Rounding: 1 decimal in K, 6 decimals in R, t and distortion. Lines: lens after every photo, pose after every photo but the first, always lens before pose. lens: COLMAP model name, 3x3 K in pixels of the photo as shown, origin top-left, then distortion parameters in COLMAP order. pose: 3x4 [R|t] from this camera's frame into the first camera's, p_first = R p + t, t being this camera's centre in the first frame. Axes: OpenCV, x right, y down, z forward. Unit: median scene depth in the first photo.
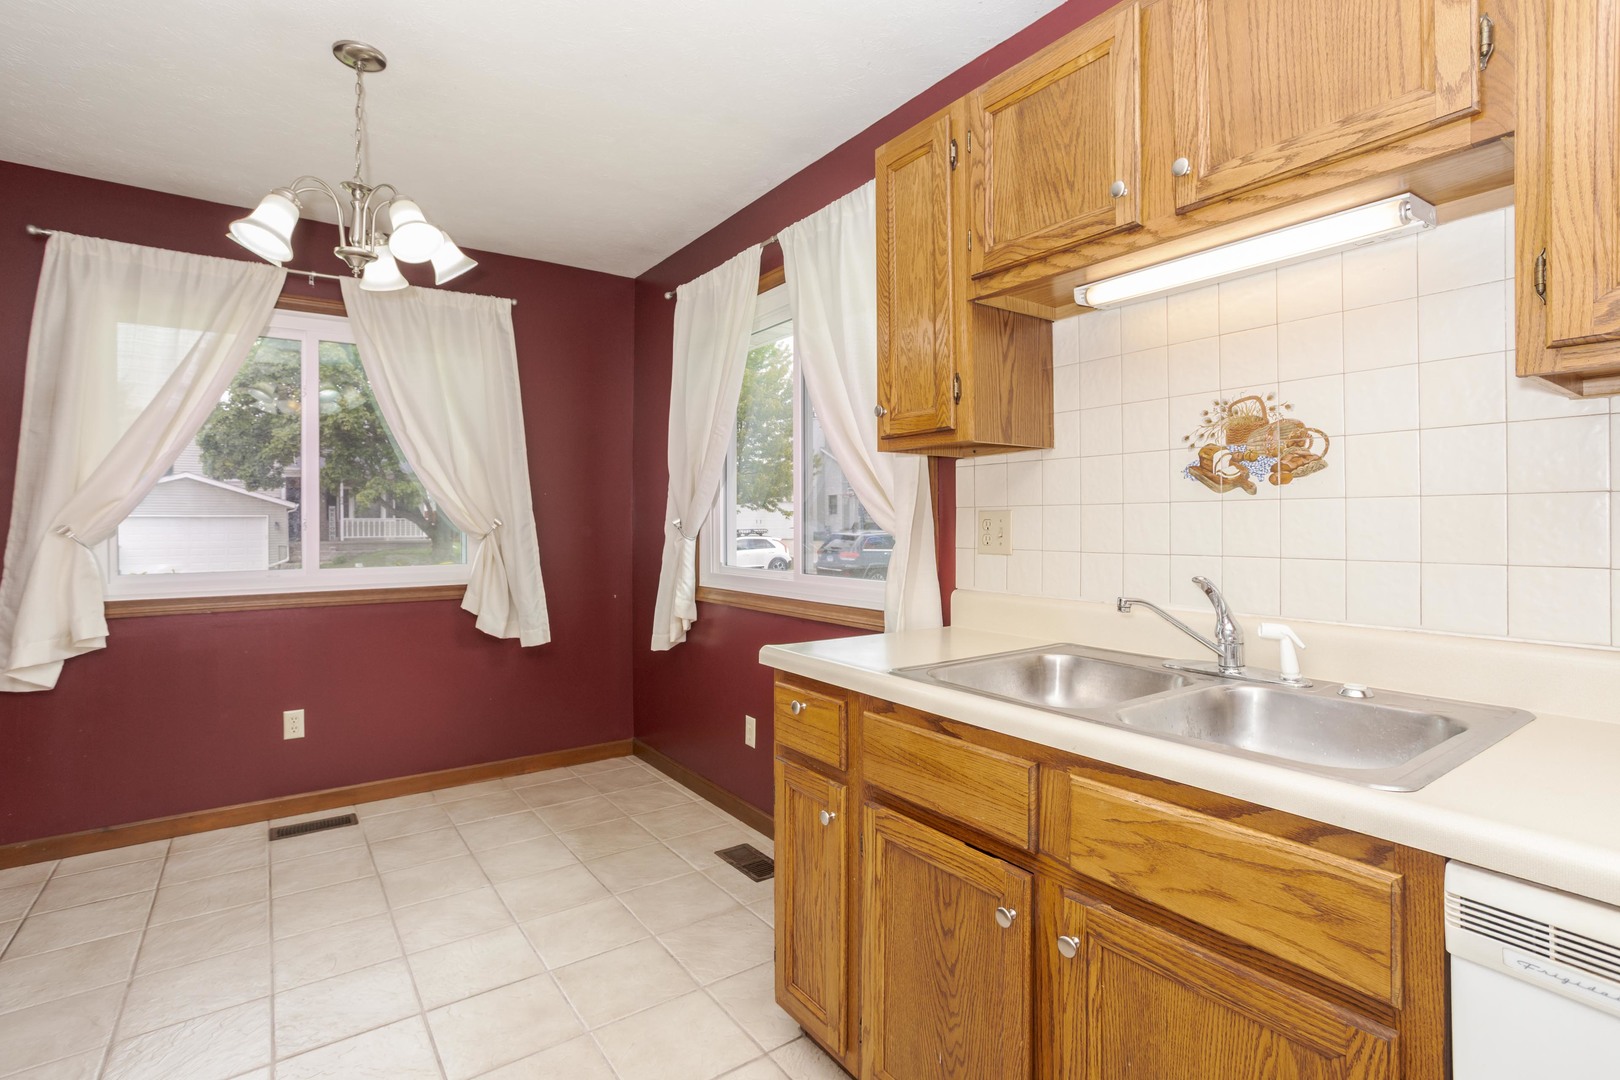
lens RADIAL K [[775.3, 0, 804.7], [0, 775.3, 521.8], [0, 0, 1]] dist [-0.060309, 0.029489]
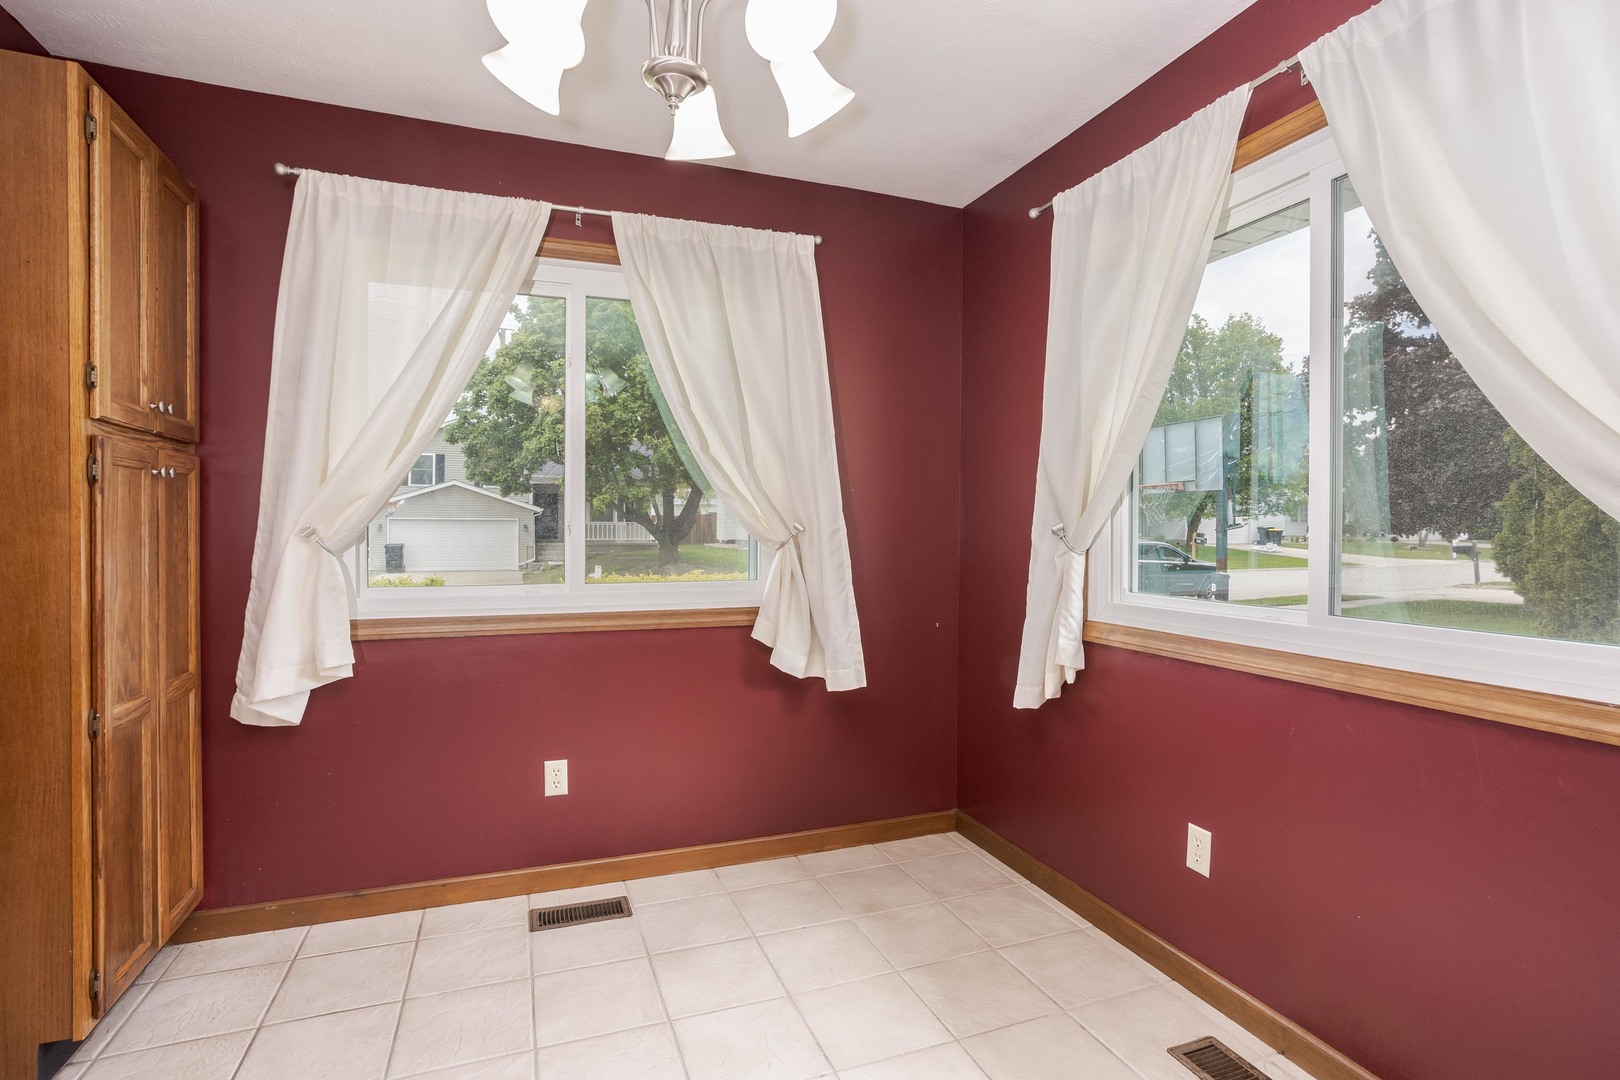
lens RADIAL K [[767.0, 0, 829.9], [0, 767.0, 534.2], [0, 0, 1]] dist [-0.060319, 0.028304]
pose [[0.974357, 0.009741, -0.224797, -0.245340], [-0.007725, 0.999922, 0.009845, 0.000311], [0.224875, -0.007856, 0.974356, 0.327045]]
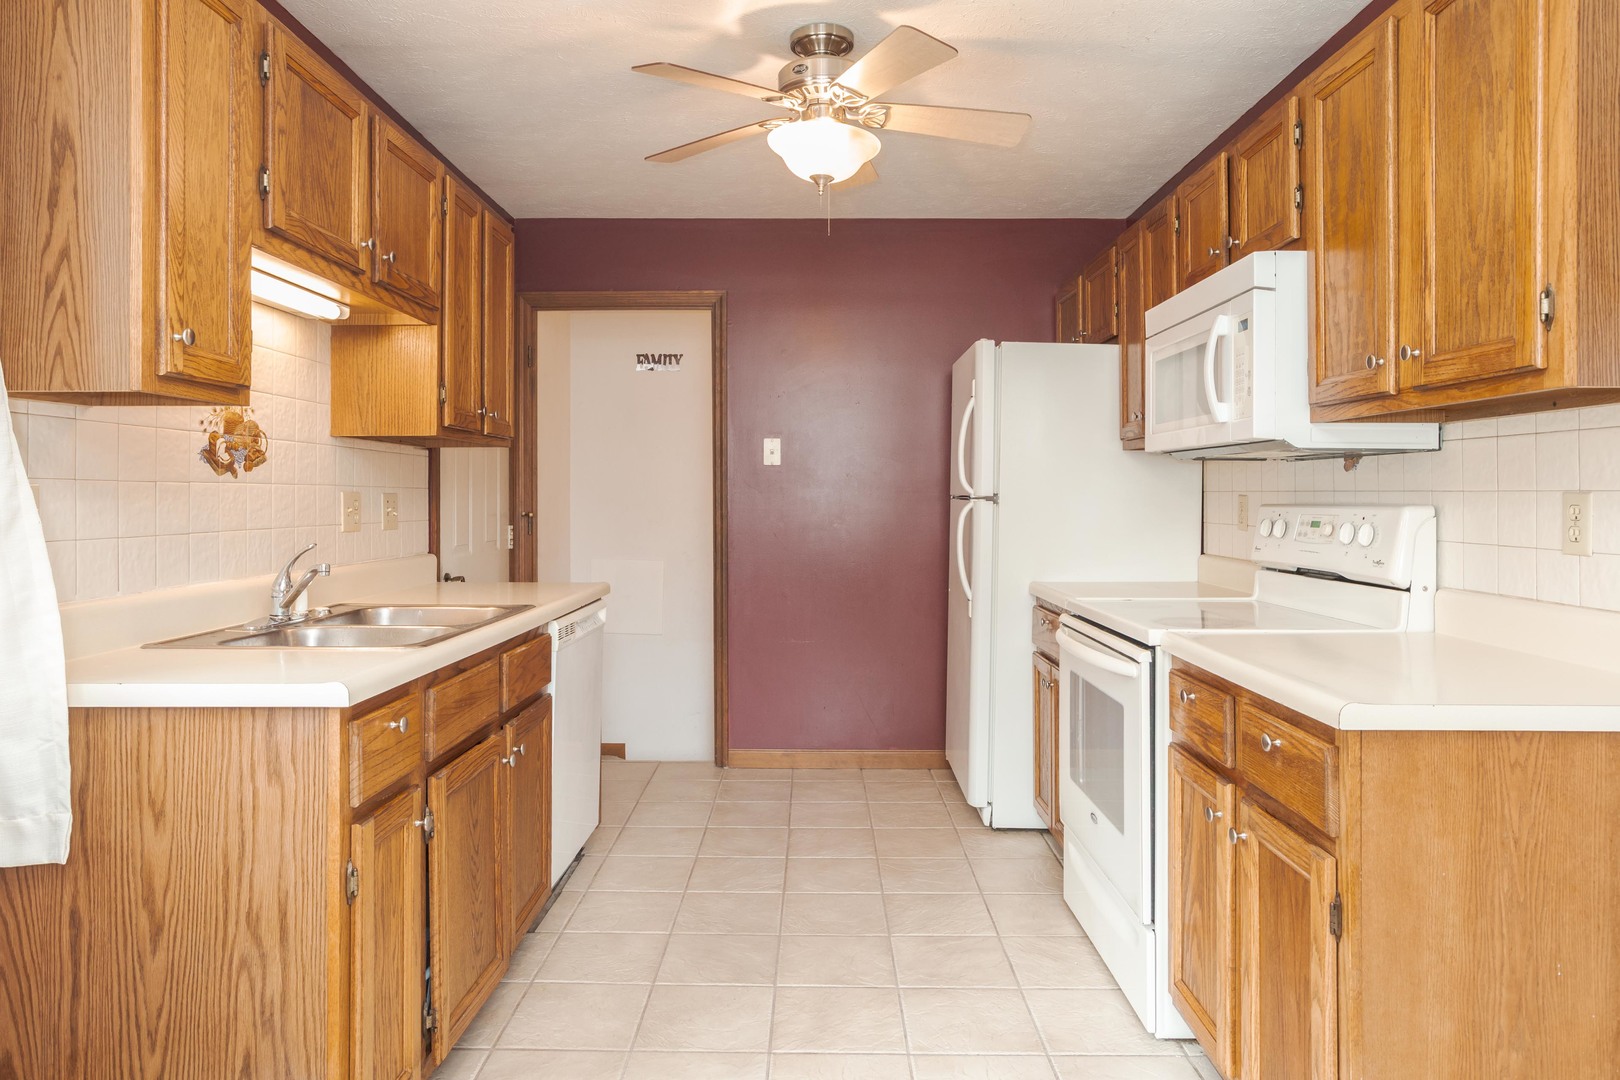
lens RADIAL K [[1048.1, 0, 806.3], [0, 1048.1, 487.9], [0, 0, 1]] dist [-0.072664, 0.071385]
pose [[-0.809878, 0.008278, 0.586540, -0.564720], [0.001292, 0.999923, -0.012328, 0.000378], [-0.586597, -0.009227, -0.809826, 0.921766]]
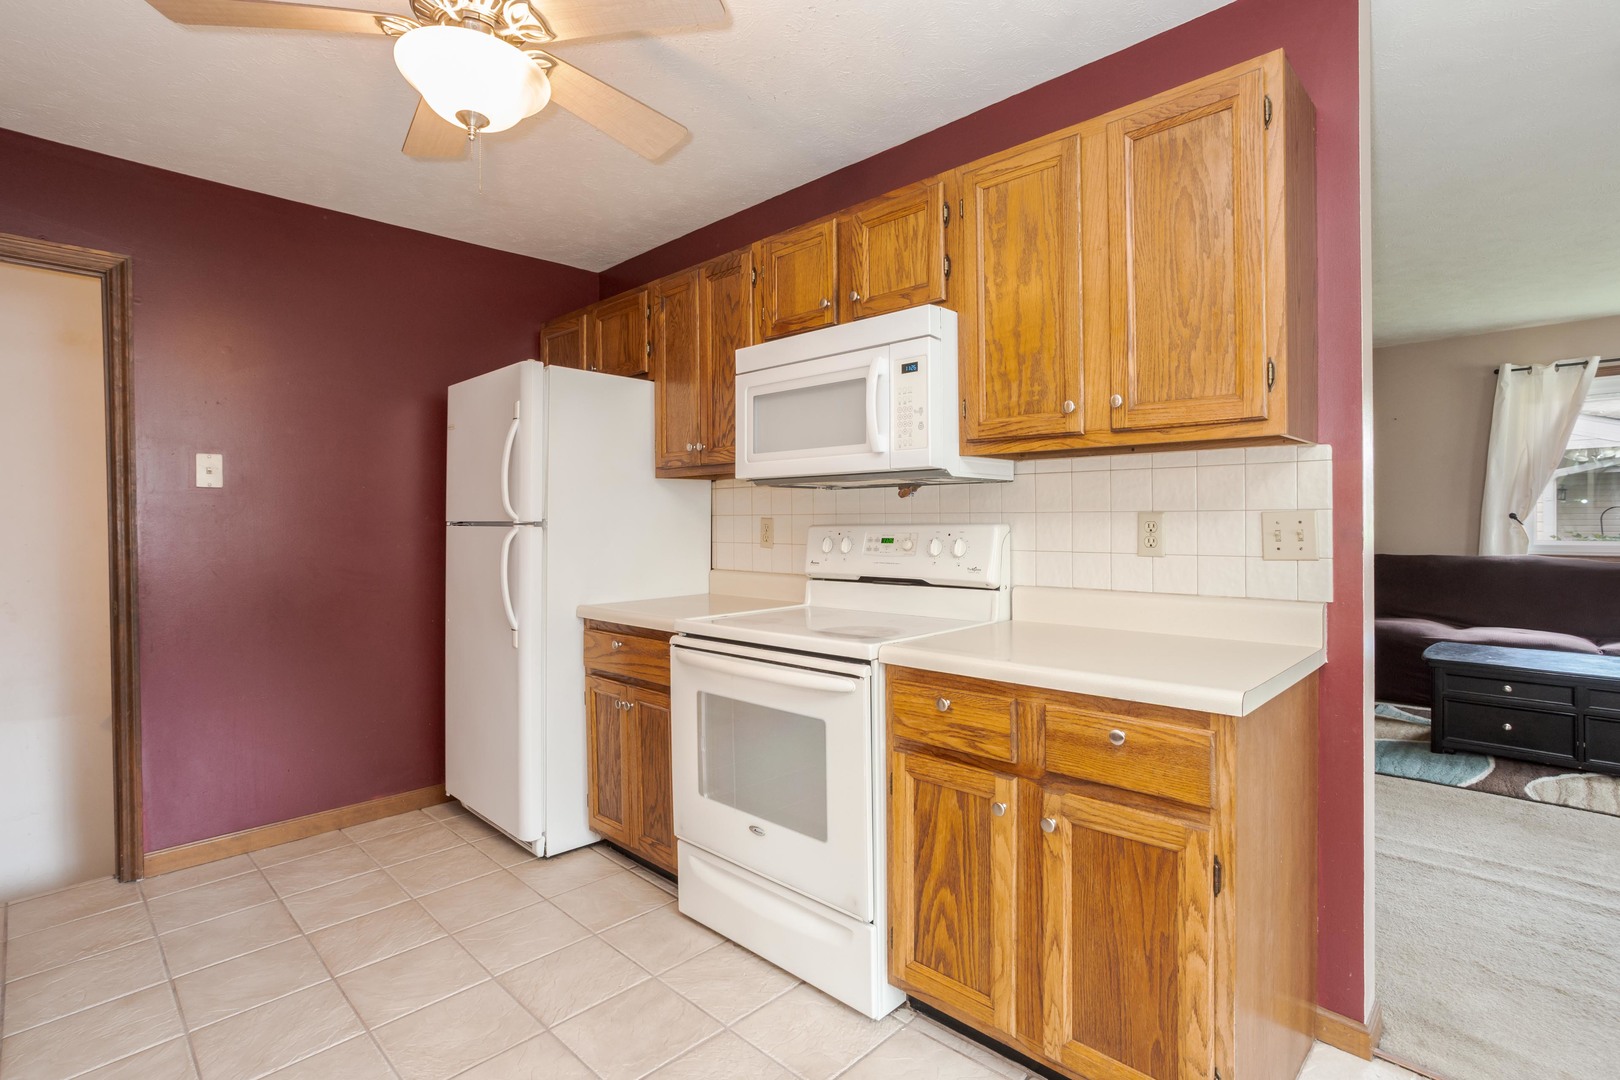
lens RADIAL K [[786.6, 0, 827.6], [0, 786.6, 523.6], [0, 0, 1]] dist [-0.060146, 0.031471]
pose [[-0.980992, 0.015430, -0.193434, -0.151528], [0.014760, 0.999879, 0.004908, -0.002077], [0.193486, 0.001960, -0.981101, 0.735964]]
